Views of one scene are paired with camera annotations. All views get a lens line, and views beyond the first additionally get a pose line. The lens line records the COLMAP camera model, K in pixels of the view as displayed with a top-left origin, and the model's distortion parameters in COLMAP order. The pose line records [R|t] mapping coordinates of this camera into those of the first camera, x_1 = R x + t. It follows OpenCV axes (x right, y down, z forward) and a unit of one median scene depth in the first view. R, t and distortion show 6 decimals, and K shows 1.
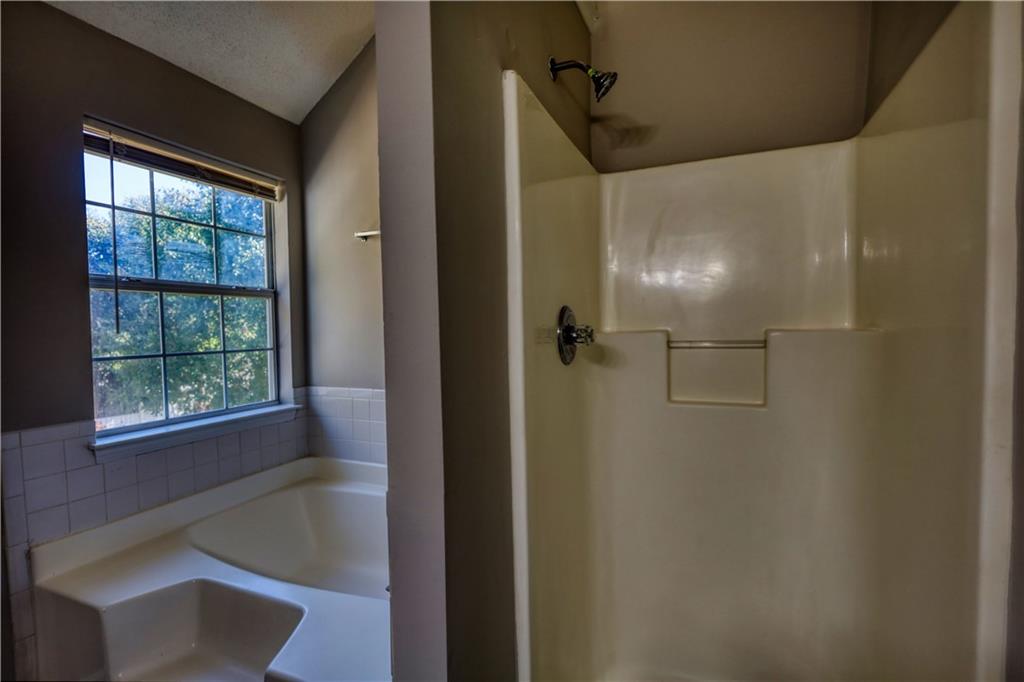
lens RADIAL K [[478.0, 0, 516.5], [0, 478.0, 347.7], [0, 0, 1]] dist [-0.001172, 0.000813]
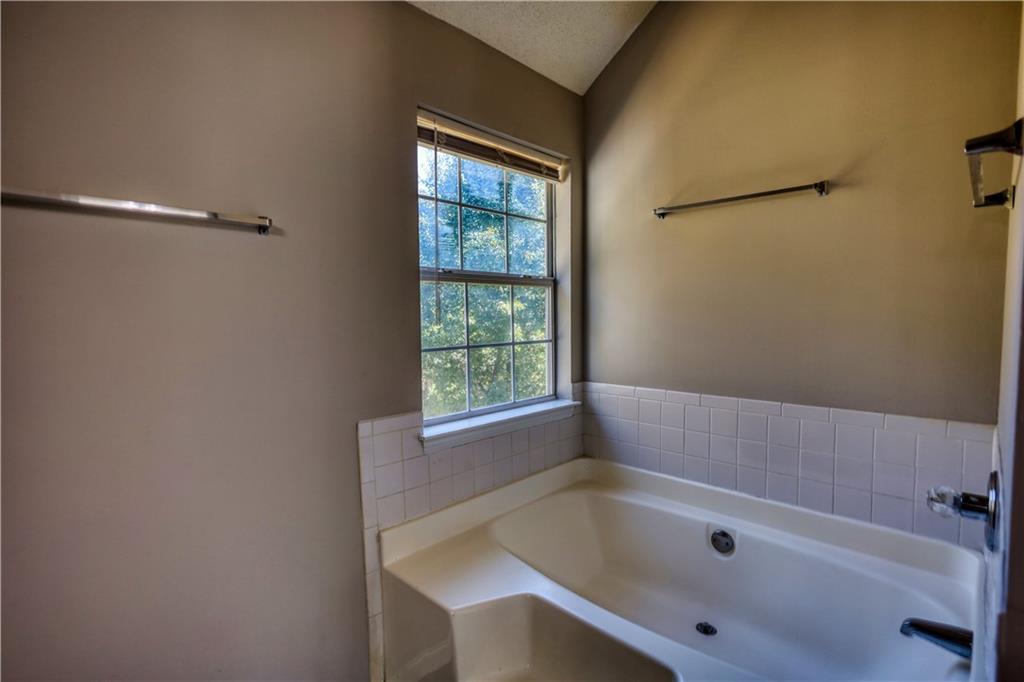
lens RADIAL K [[479.8, 0, 510.6], [0, 479.8, 347.1], [0, 0, 1]] dist [-0.000722, 0.000568]
pose [[0.931748, 0.027108, -0.362092, -0.264838], [-0.015833, 0.999294, 0.034072, -0.017042], [0.362760, -0.026014, 0.931519, 0.095408]]
